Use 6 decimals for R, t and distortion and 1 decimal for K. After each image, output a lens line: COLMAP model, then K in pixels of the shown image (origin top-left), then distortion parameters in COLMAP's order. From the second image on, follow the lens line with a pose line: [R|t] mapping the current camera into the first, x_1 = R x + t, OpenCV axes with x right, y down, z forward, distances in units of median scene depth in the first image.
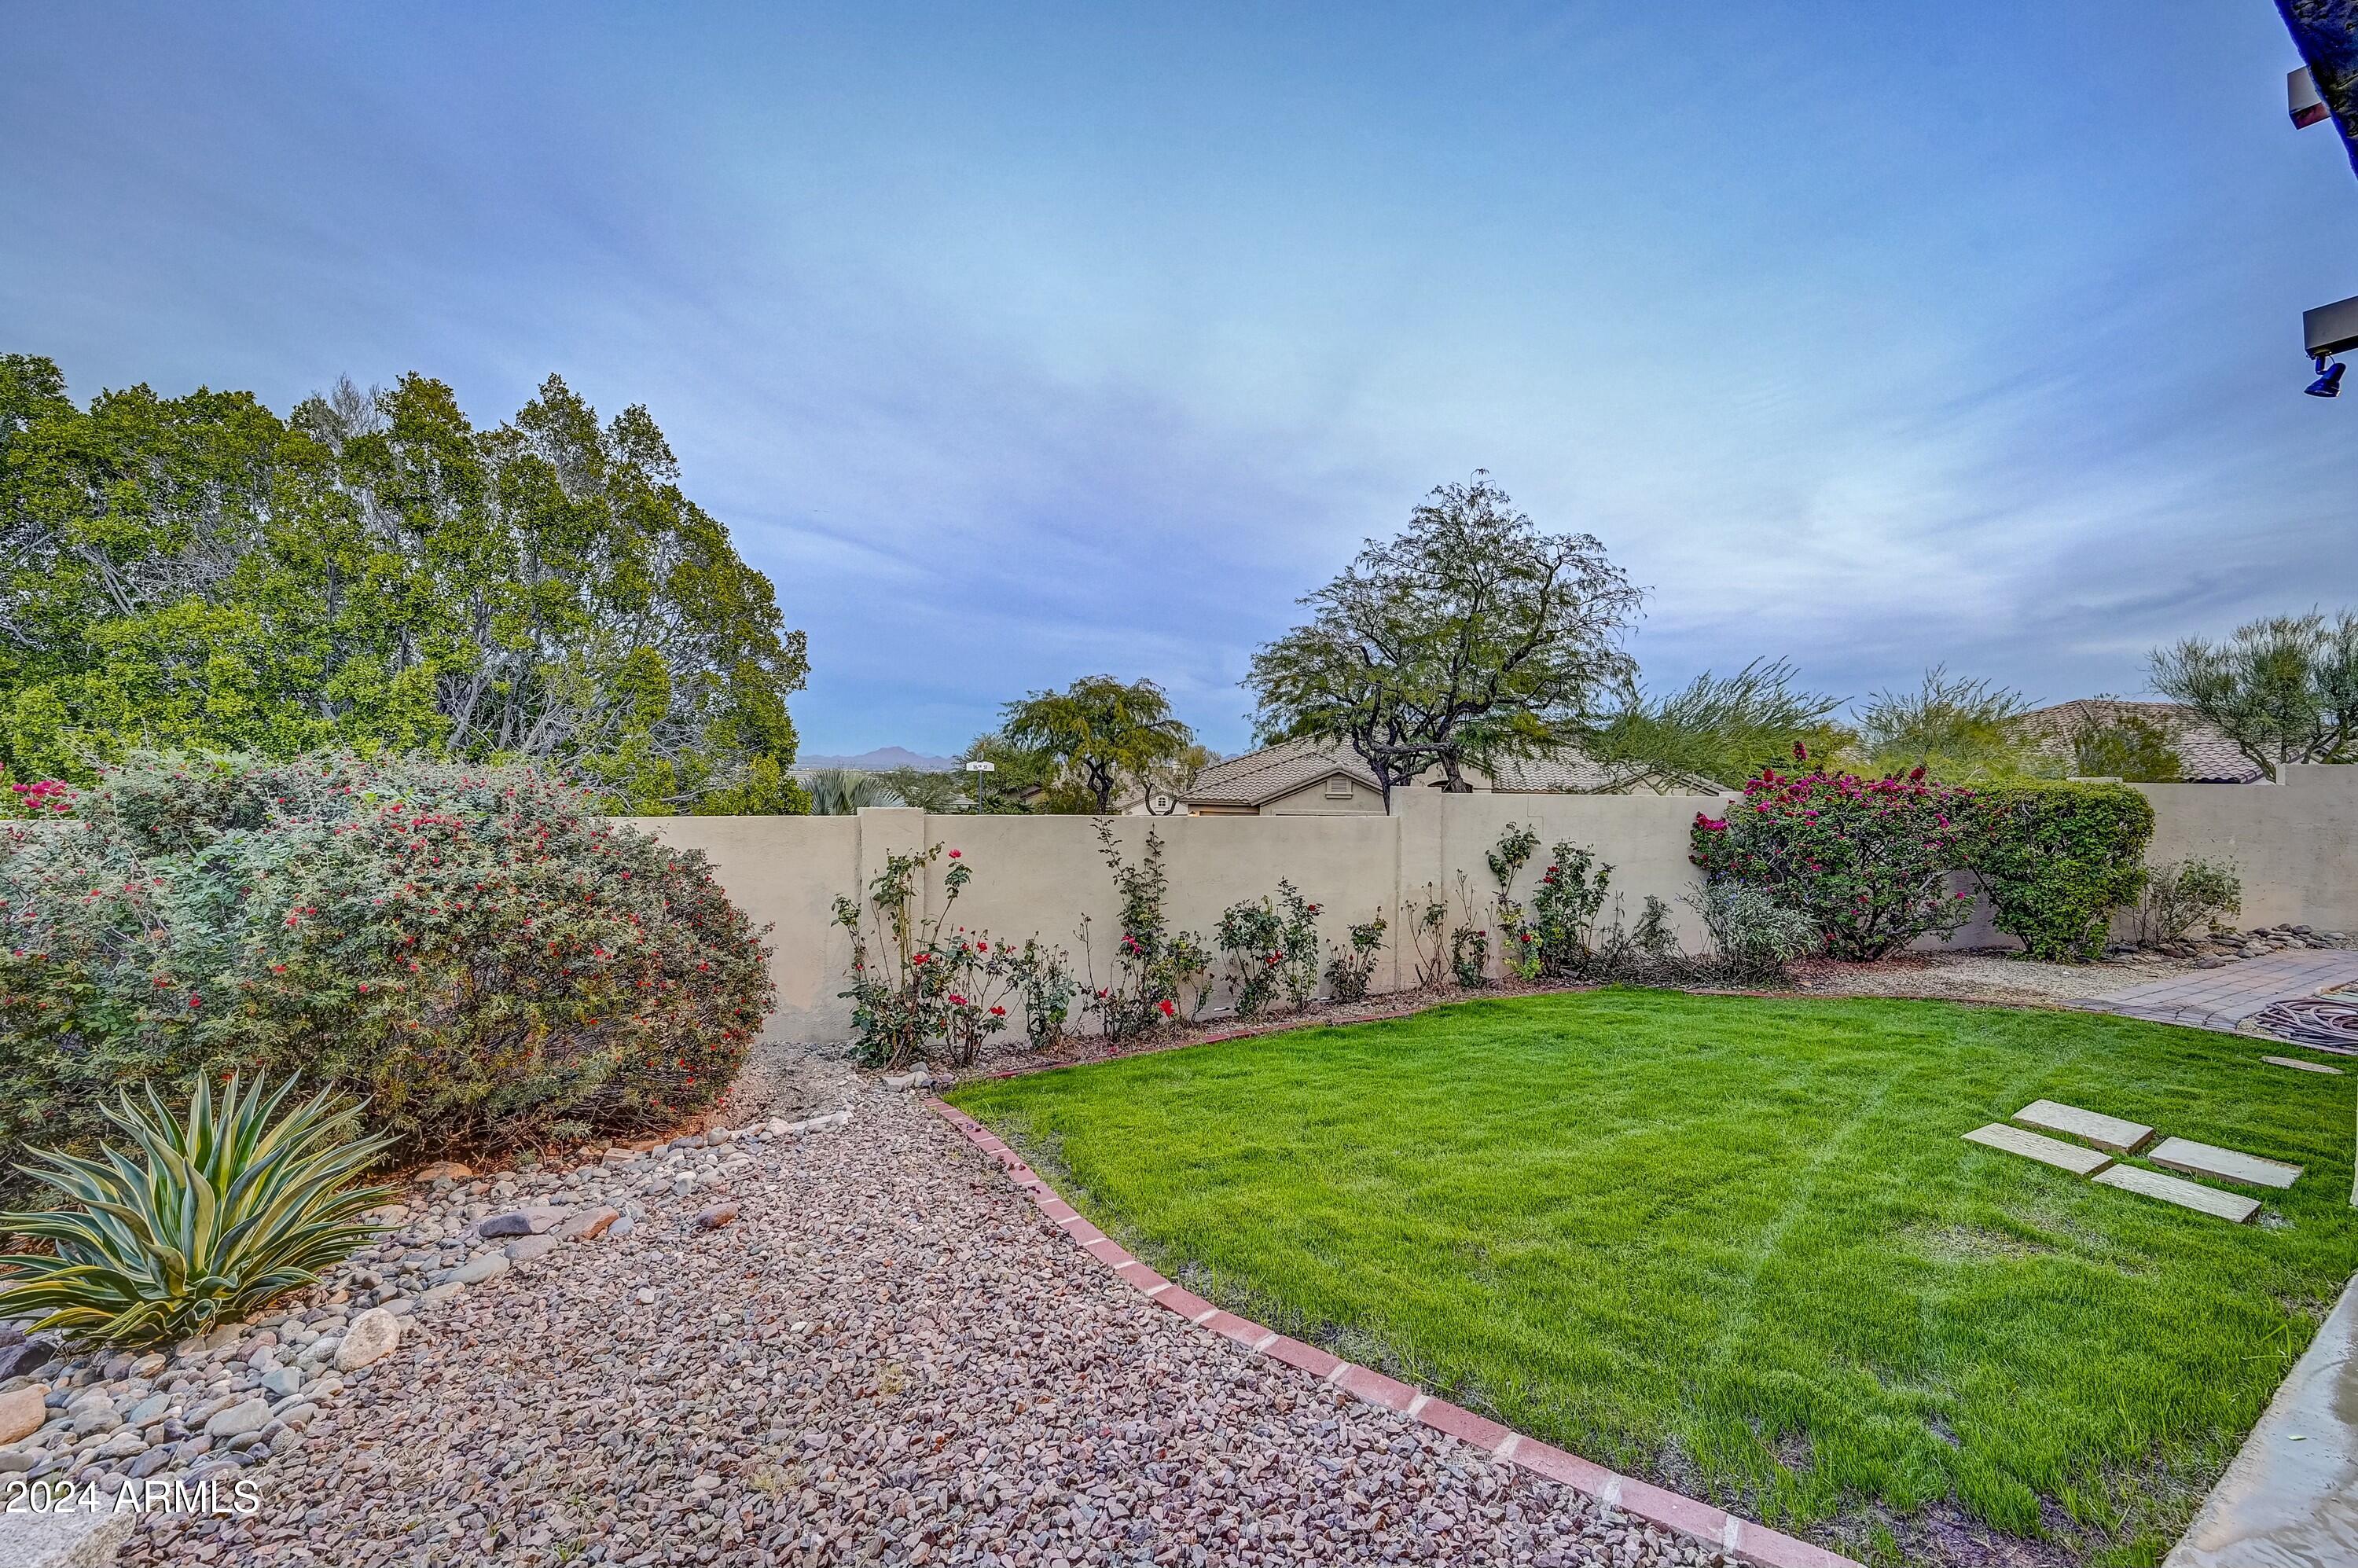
lens RADIAL K [[974.4, 0, 1193.7], [0, 974.4, 776.7], [0, 0, 1]] dist [0.000487, -0.000084]
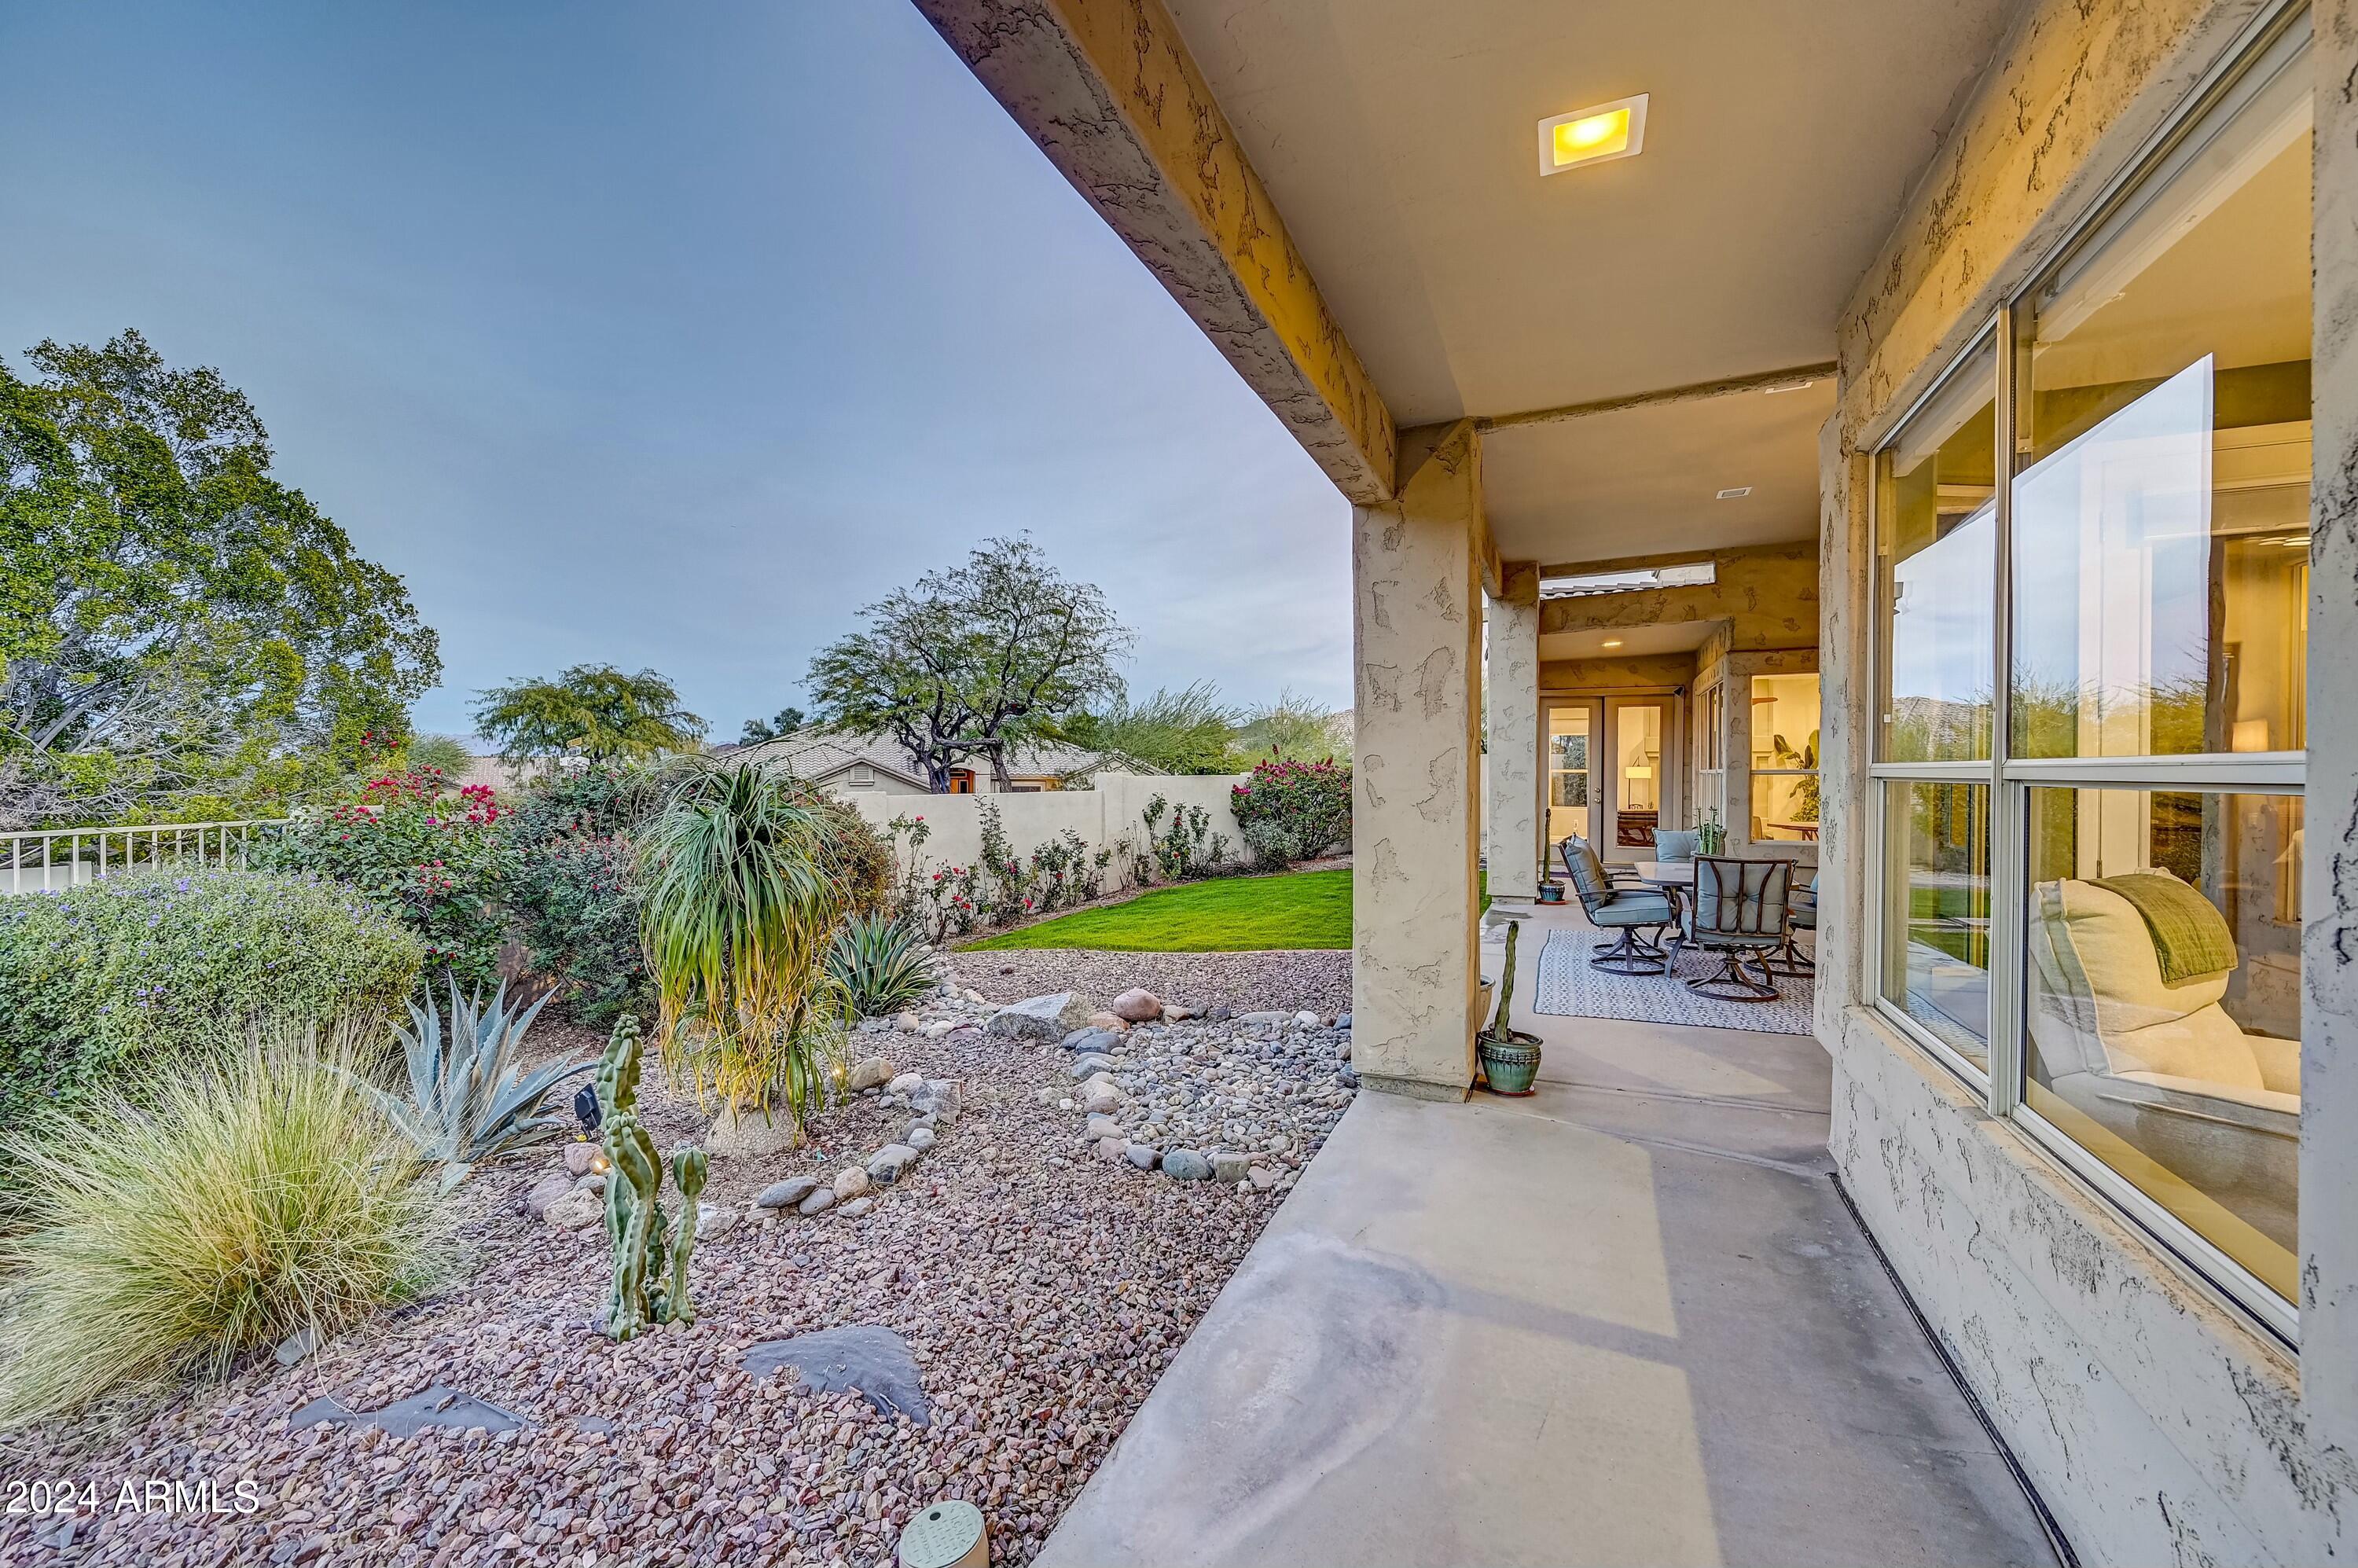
lens RADIAL K [[974.4, 0, 1169.1], [0, 974.4, 777.8], [0, 0, 1]] dist [0.000487, -0.000084]
pose [[0.839796, -0.022301, 0.542444, -0.252074], [0.013295, 0.999701, 0.020518, -0.006297], [-0.542739, -0.010019, 0.839841, -0.199495]]
